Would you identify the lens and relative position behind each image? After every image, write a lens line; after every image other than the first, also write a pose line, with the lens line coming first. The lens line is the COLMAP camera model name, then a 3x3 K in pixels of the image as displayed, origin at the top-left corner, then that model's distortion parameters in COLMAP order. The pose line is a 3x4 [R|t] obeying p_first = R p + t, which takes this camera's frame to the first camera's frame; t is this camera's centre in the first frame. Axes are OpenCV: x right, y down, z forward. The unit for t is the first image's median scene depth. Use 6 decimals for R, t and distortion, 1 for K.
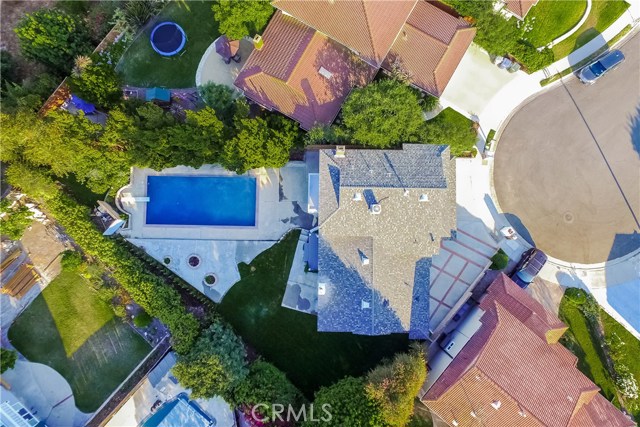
lens RADIAL K [[373.9, 0, 320.0], [0, 373.9, 213.5], [0, 0, 1]] dist [0.000280, 0.003508]
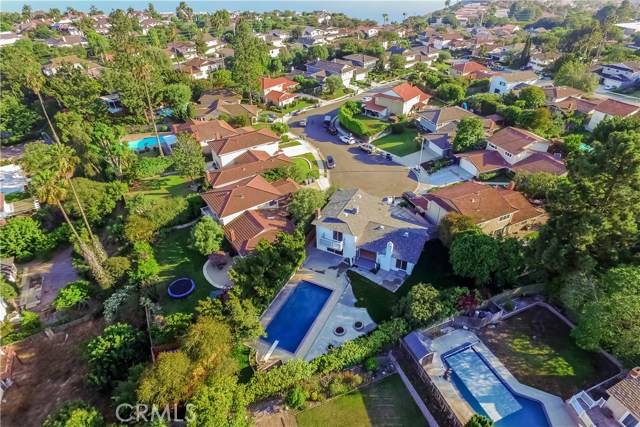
lens RADIAL K [[373.9, 0, 320.0], [0, 373.9, 213.5], [0, 0, 1]] dist [0.000280, 0.003508]
pose [[0.429872, -0.510138, 0.744963, -1.094484], [0.900764, 0.298895, -0.315097, 0.344797], [-0.061923, 0.806487, 0.588001, -0.041204]]
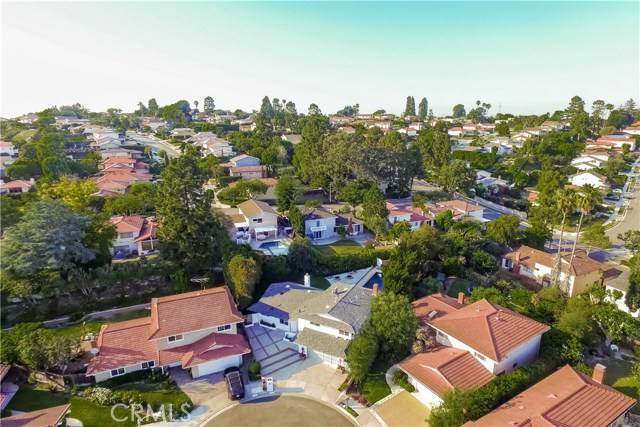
lens RADIAL K [[373.9, 0, 320.0], [0, 373.9, 213.5], [0, 0, 1]] dist [0.000280, 0.003508]
pose [[-0.447392, 0.244479, -0.860273, 1.296803], [-0.891174, -0.041023, 0.451804, -0.591780], [0.075166, 0.968786, 0.236227, 0.223547]]
